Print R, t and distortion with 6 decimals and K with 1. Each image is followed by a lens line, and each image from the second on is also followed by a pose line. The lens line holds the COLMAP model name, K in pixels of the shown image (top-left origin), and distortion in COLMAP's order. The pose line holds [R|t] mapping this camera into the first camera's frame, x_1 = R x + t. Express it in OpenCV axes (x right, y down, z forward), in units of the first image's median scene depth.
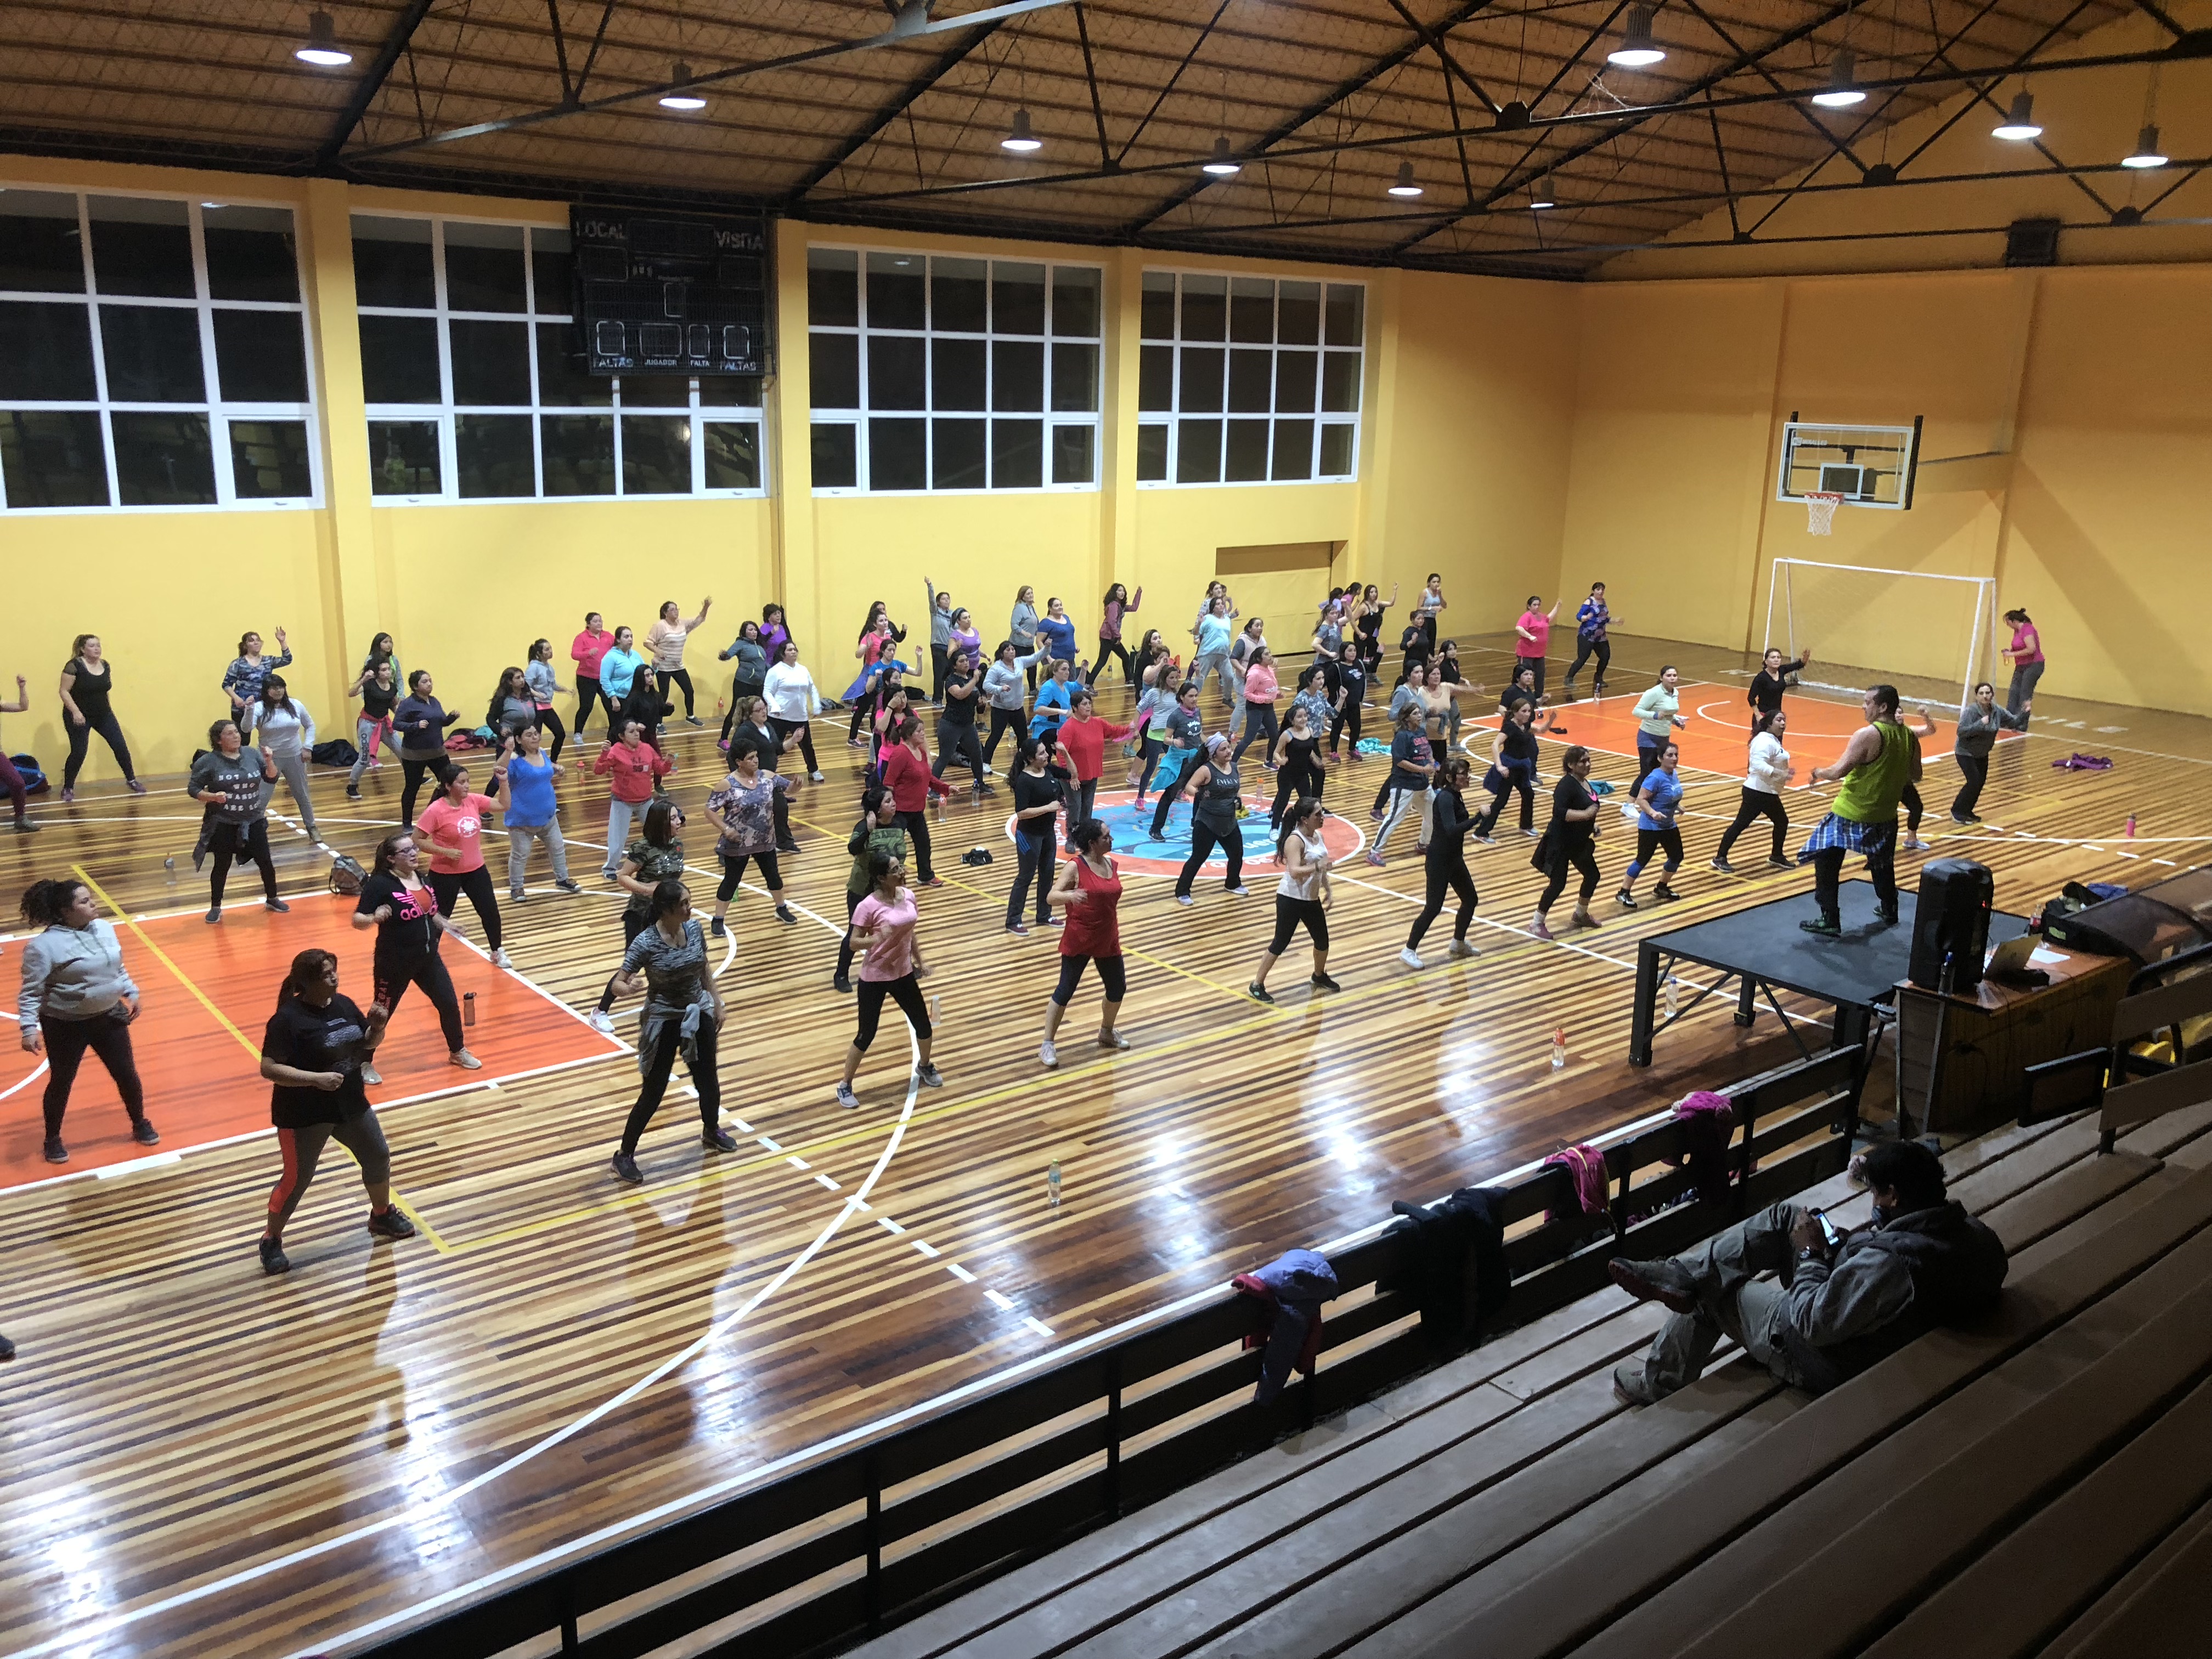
lens RADIAL K [[1796.0, 0, 1126.8], [0, 1796.0, 841.3], [0, 0, 1]] dist [0.070359, -0.092920]
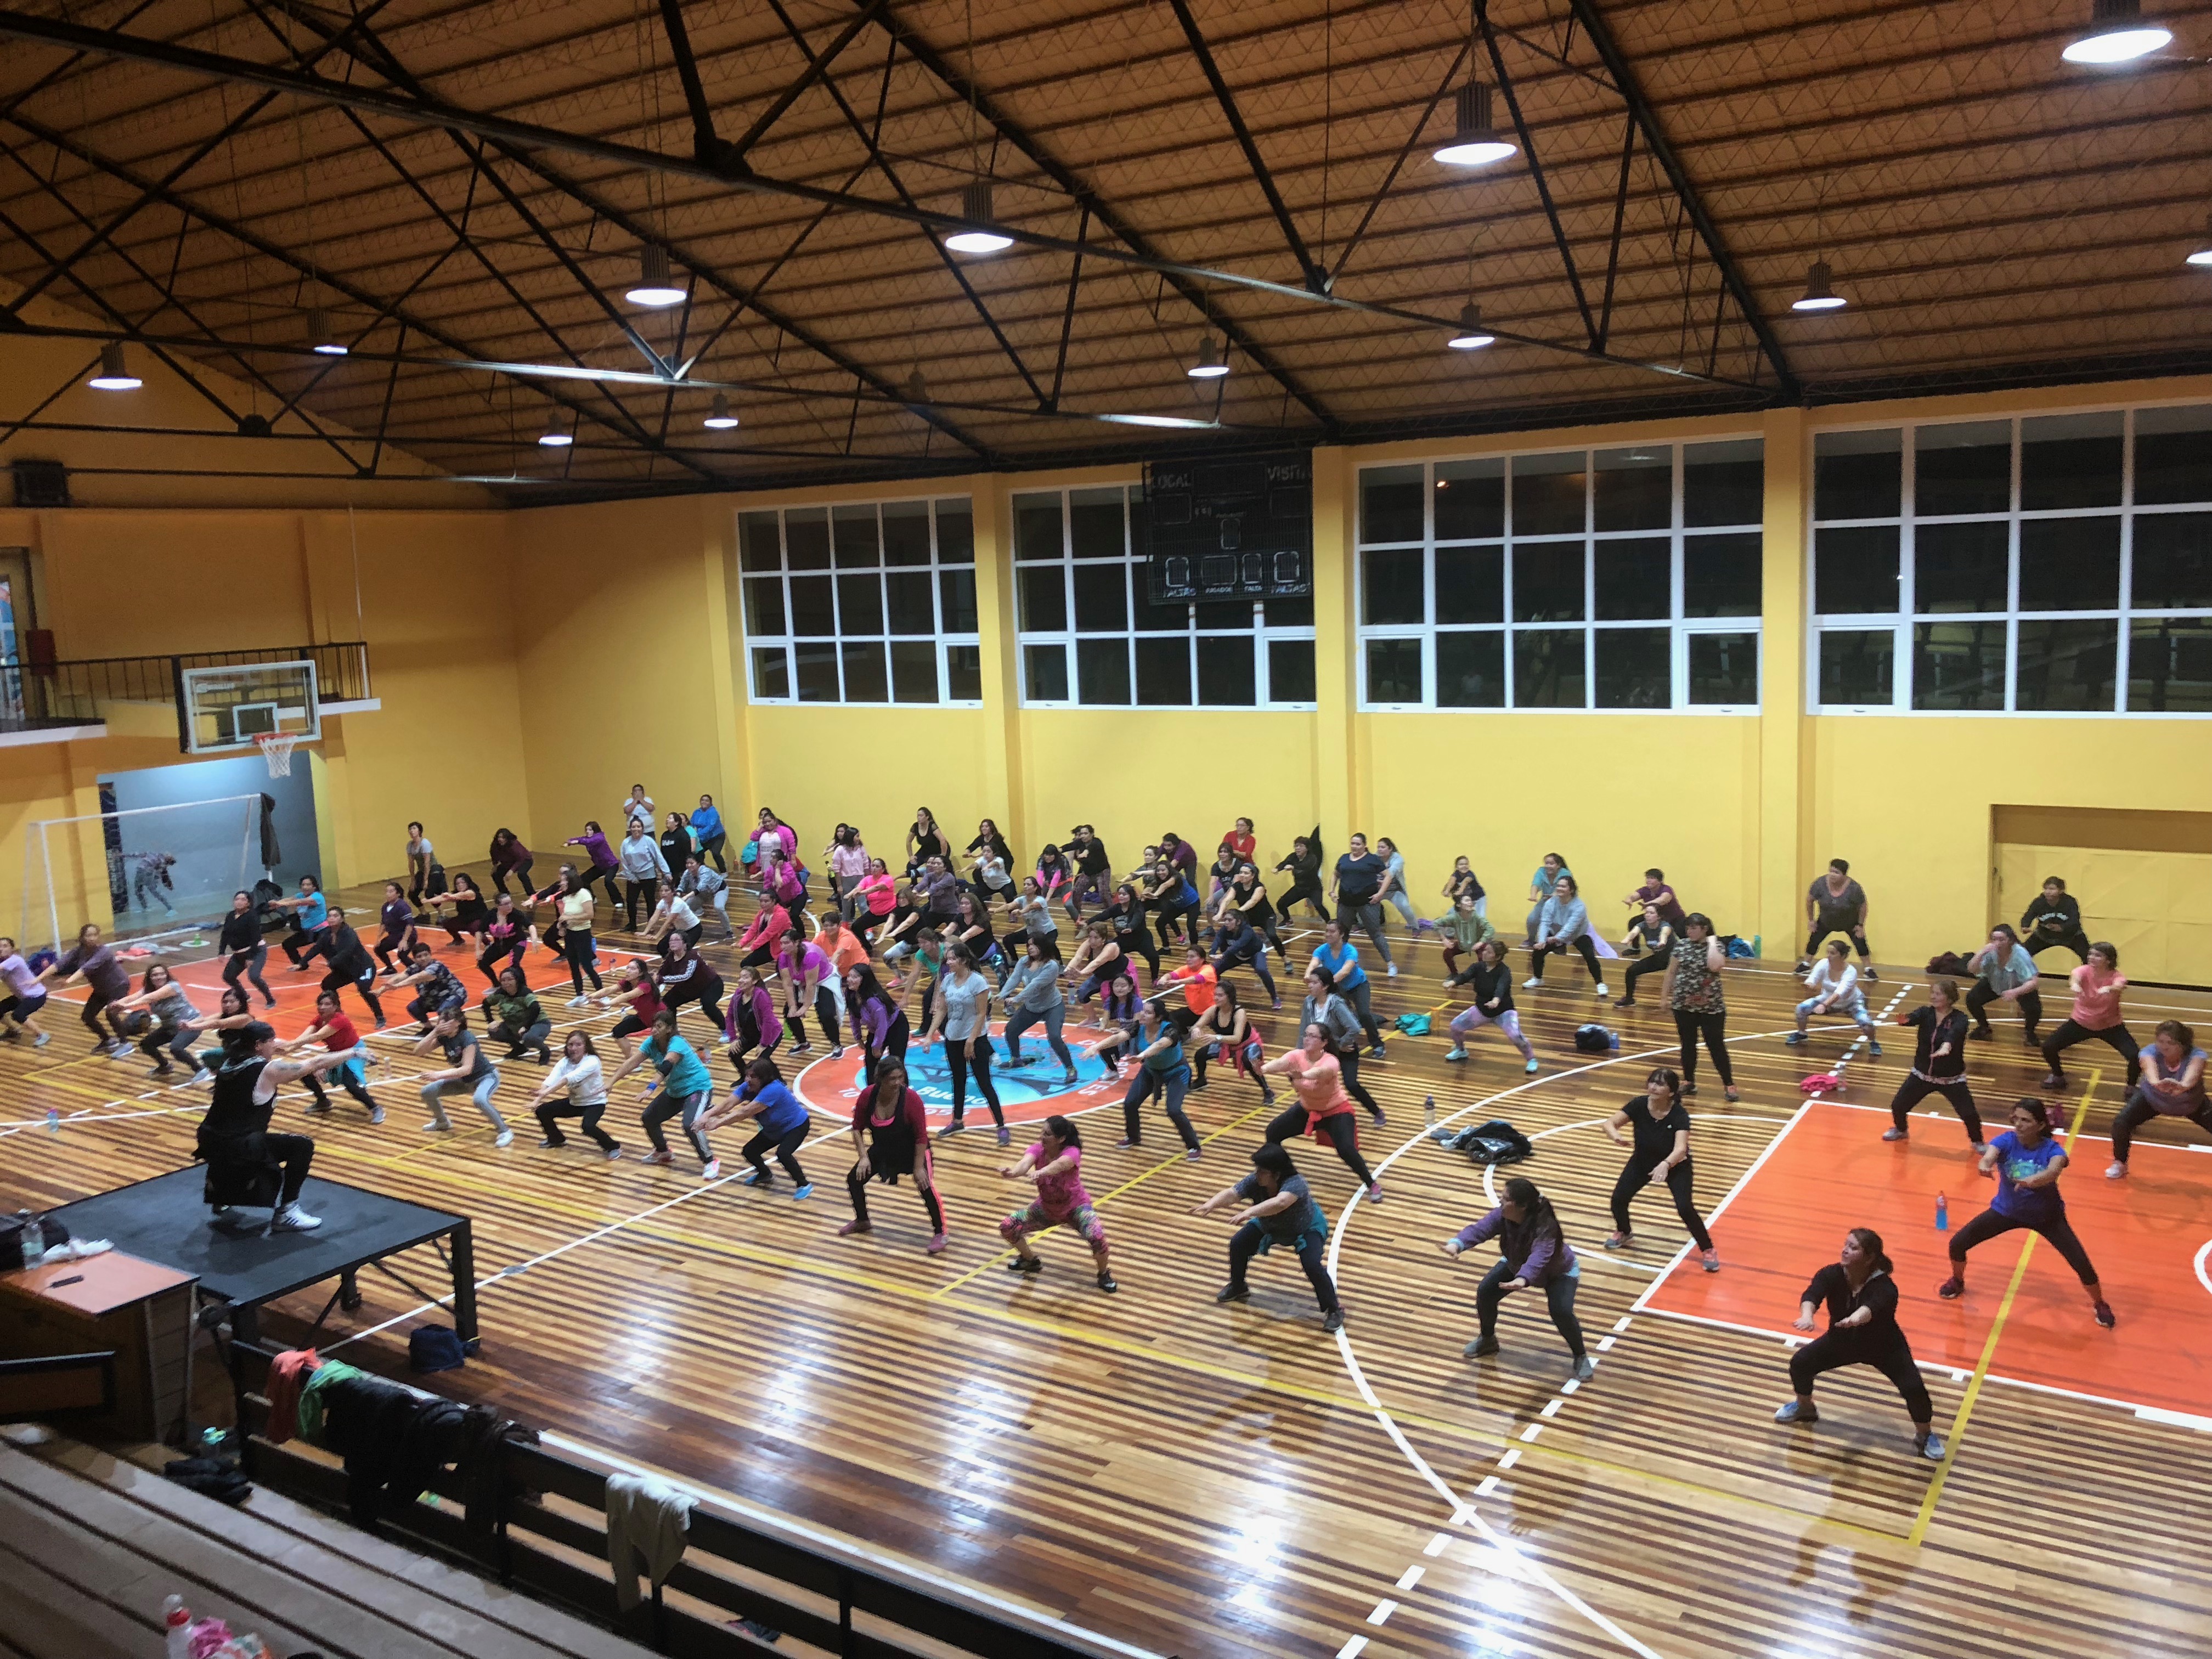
lens RADIAL K [[1796.0, 0, 1126.8], [0, 1796.0, 841.3], [0, 0, 1]] dist [0.070359, -0.092920]
pose [[0.298453, 0.099589, -0.949214, 0.715914], [-0.201205, 0.978756, 0.039425, -0.131293], [0.932975, 0.179220, 0.312151, 0.570575]]
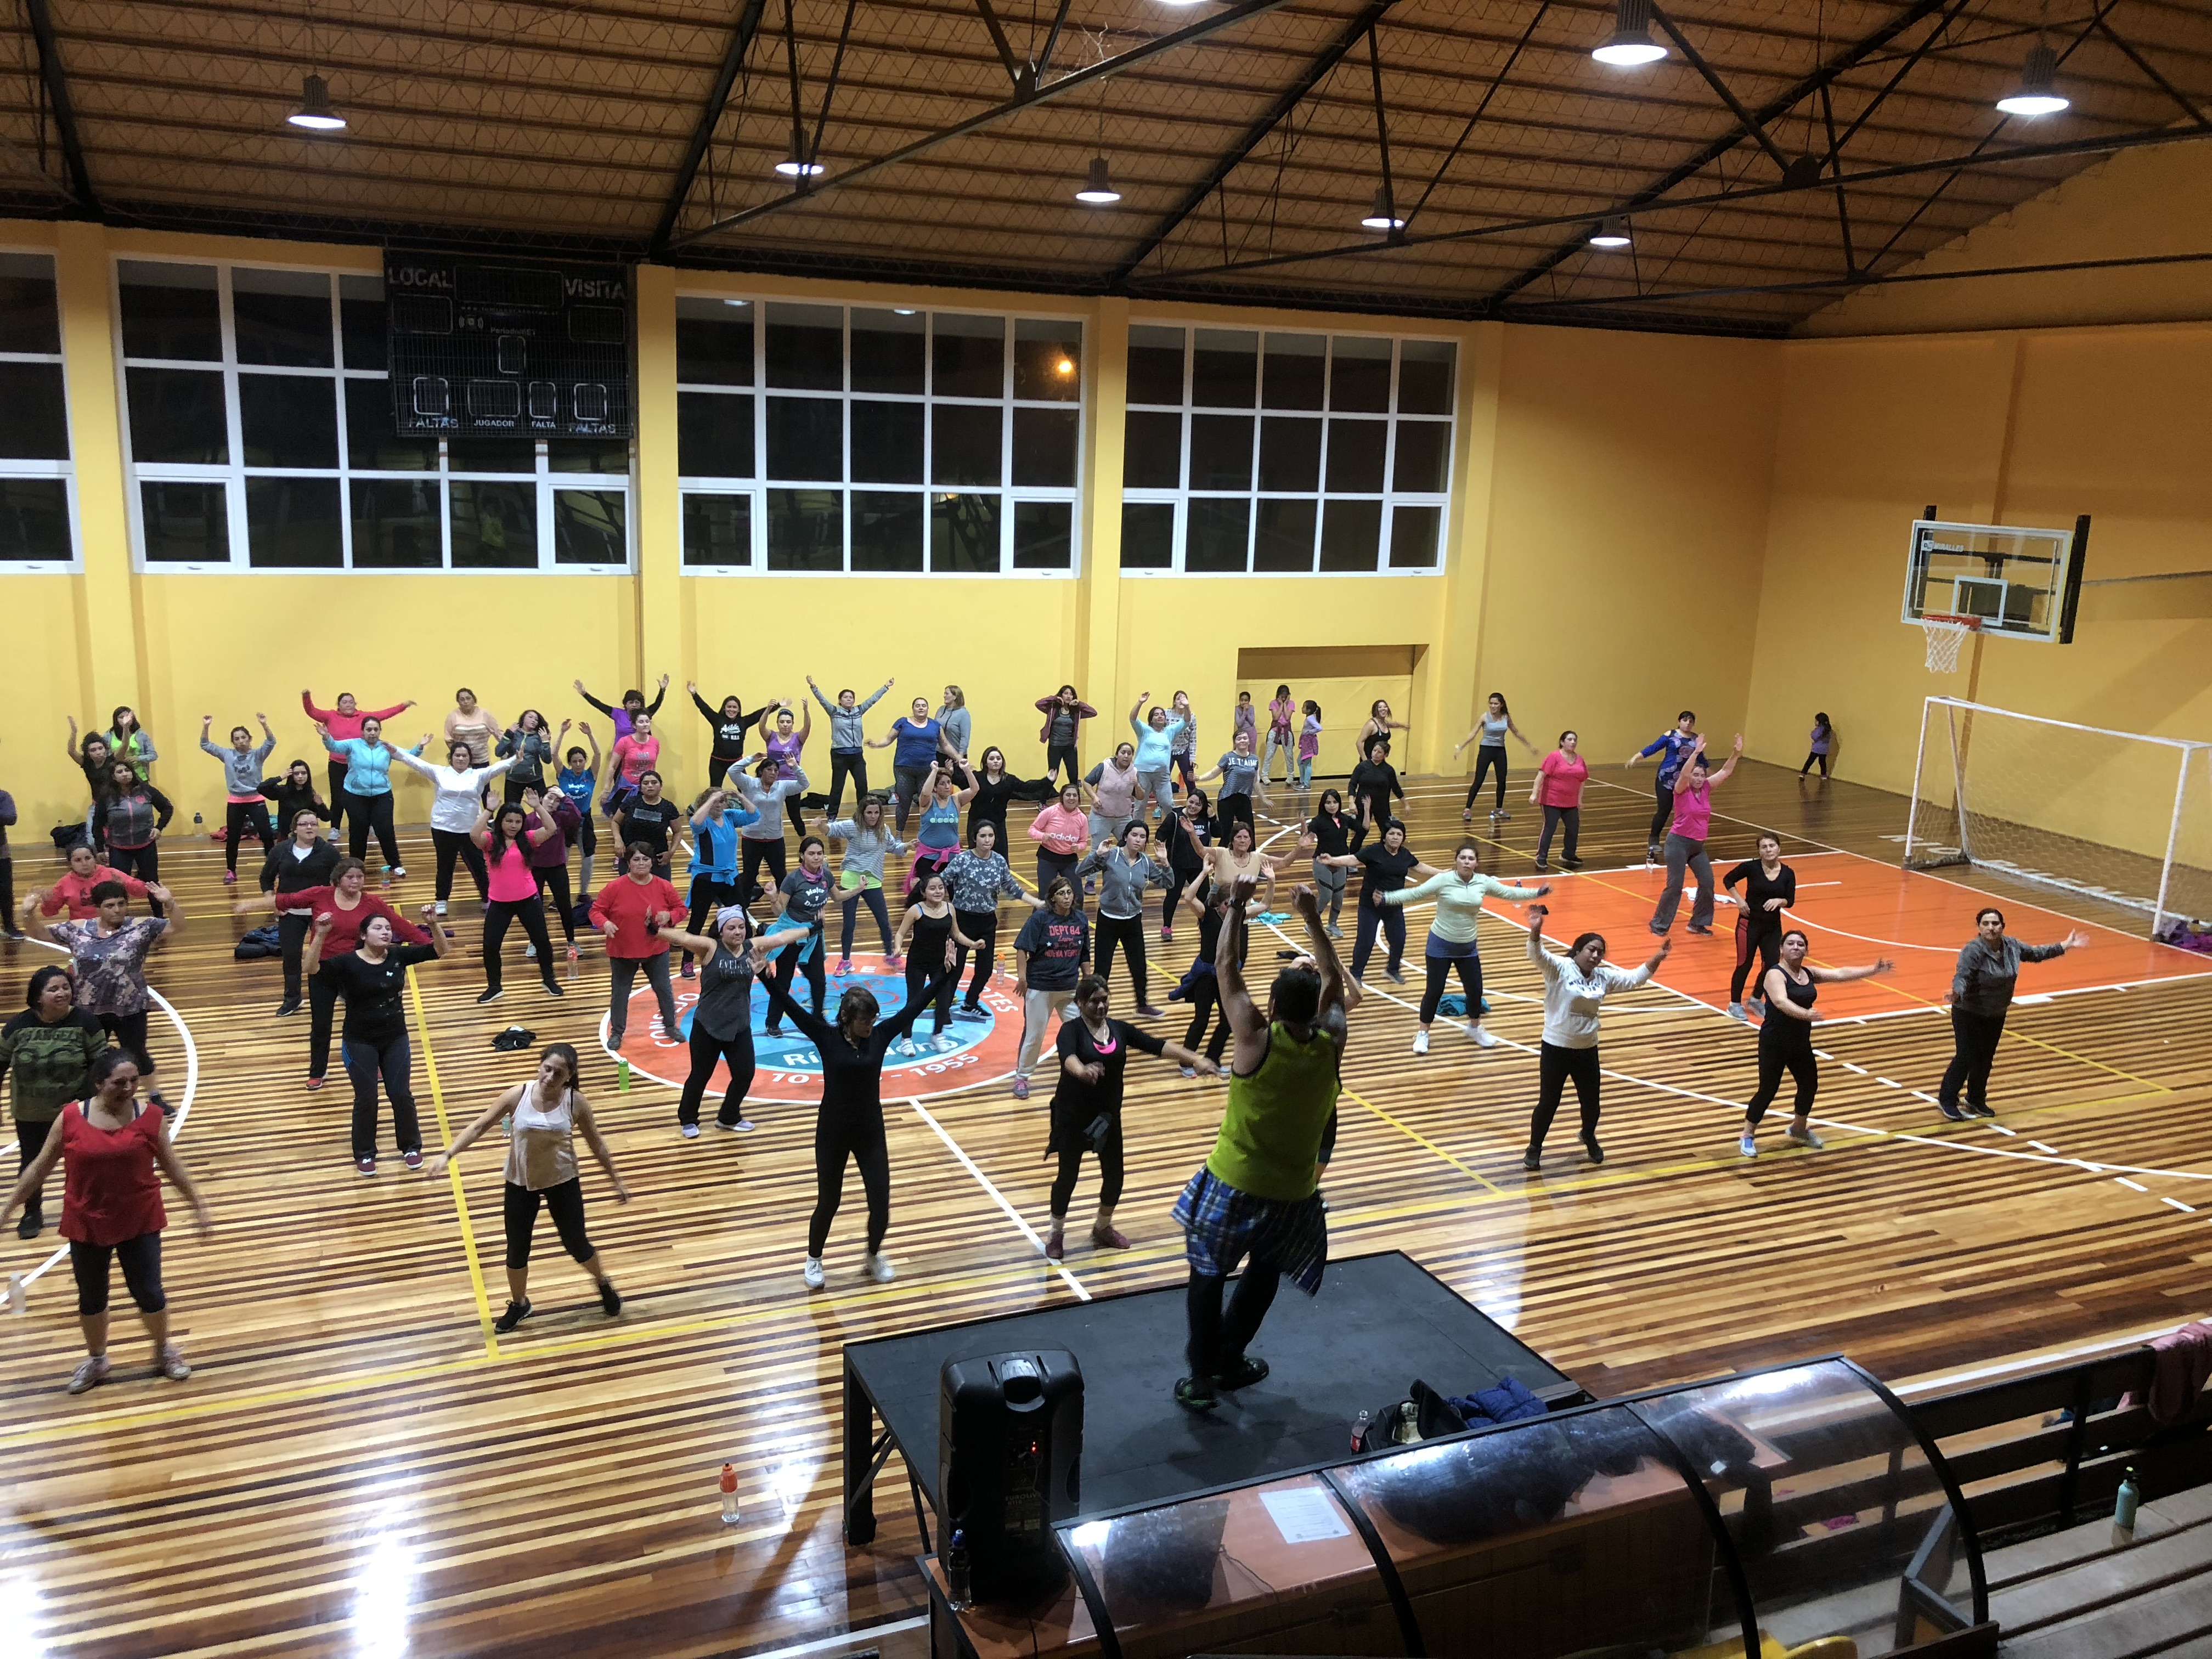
lens RADIAL K [[1830.6, 0, 1071.0], [0, 1830.6, 785.1], [0, 0, 1]] dist [0.060192, -0.089445]
pose [[0.961786, 0.059017, -0.267365, 0.243435], [-0.079234, 0.994705, -0.065457, -0.045302], [0.262086, 0.084140, 0.961369, 0.196545]]
